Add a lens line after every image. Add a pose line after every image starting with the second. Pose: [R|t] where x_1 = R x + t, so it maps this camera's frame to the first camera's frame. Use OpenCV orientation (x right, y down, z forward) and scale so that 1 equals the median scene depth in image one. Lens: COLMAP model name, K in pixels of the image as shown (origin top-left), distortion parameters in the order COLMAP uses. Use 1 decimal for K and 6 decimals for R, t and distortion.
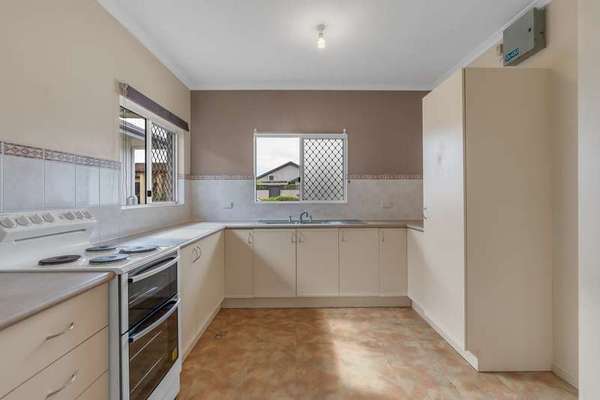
lens RADIAL K [[271.4, 0, 300.0], [0, 271.4, 200.0], [0, 0, 1]] dist [0.000476, 0.000689]
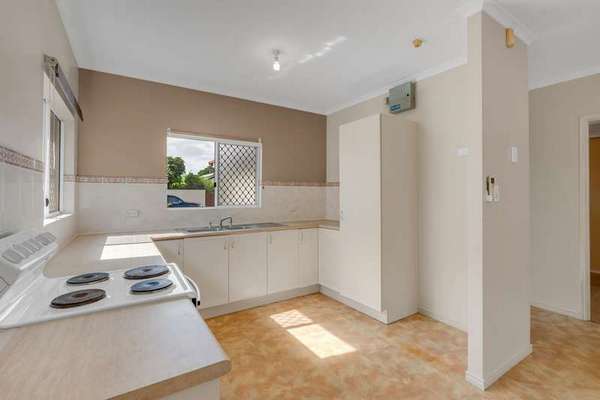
lens RADIAL K [[271.4, 0, 300.0], [0, 271.4, 200.0], [0, 0, 1]] dist [0.000476, 0.000689]
pose [[0.851578, -0.008493, 0.524159, -0.373128], [0.007481, 0.999964, 0.004050, -0.031320], [-0.524174, 0.000472, 0.851611, 0.007016]]
